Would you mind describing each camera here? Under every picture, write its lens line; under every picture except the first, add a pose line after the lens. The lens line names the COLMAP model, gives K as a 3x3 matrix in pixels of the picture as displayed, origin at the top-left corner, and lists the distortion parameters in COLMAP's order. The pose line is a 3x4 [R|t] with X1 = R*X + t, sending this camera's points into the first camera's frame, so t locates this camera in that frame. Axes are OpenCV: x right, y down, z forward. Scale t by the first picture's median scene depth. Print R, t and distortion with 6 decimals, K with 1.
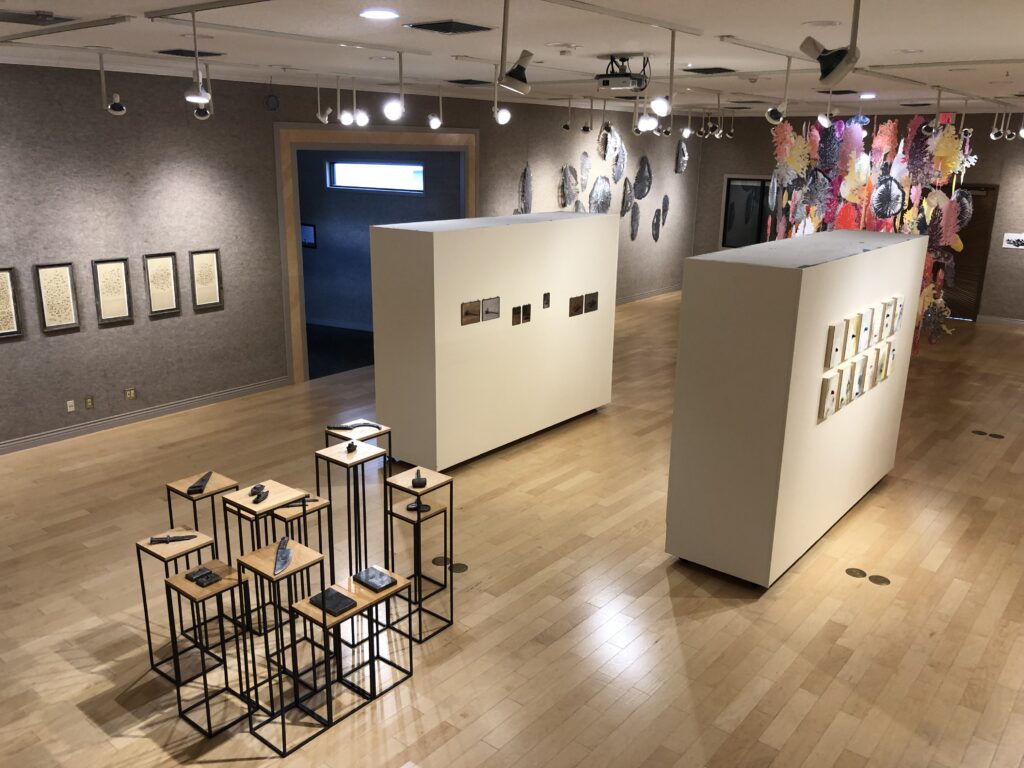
lens RADIAL K [[853.1, 0, 509.7], [0, 853.1, 382.8], [0, 0, 1]] dist [-0.002884, -0.006283]
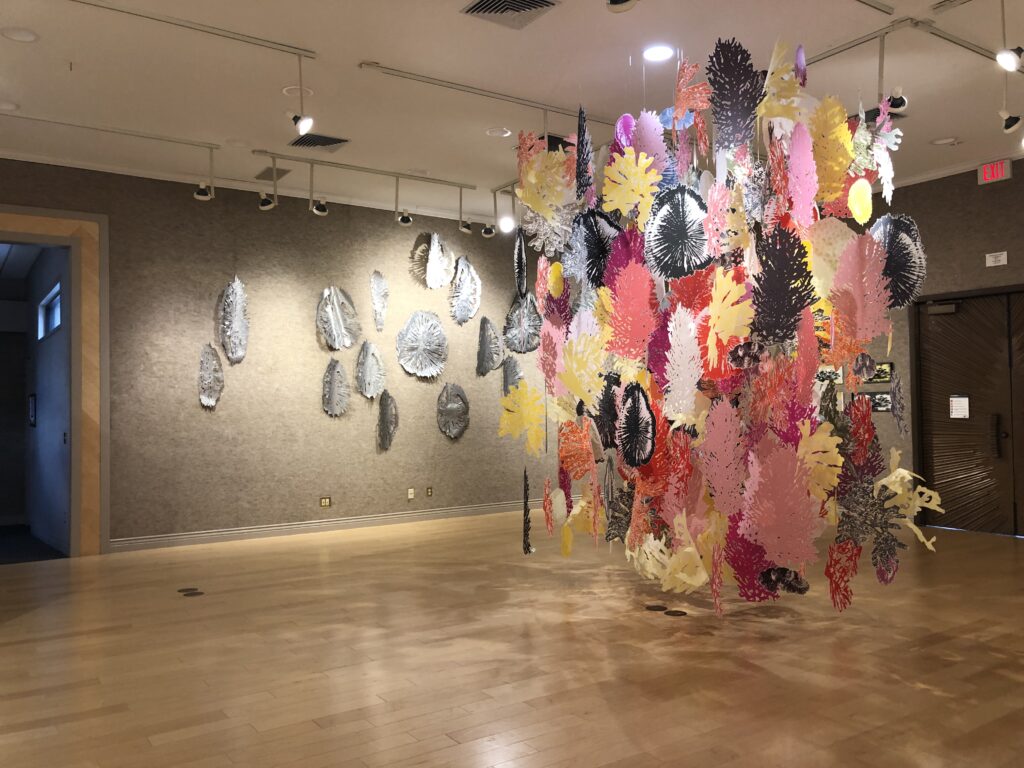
lens RADIAL K [[853.1, 0, 514.2], [0, 853.1, 384.4], [0, 0, 1]] dist [-0.002884, -0.006283]
pose [[0.955240, -0.035035, -0.293749, 0.430496], [-0.052639, 0.956987, -0.285315, -0.005342], [0.291110, 0.288007, 0.912309, 0.515692]]
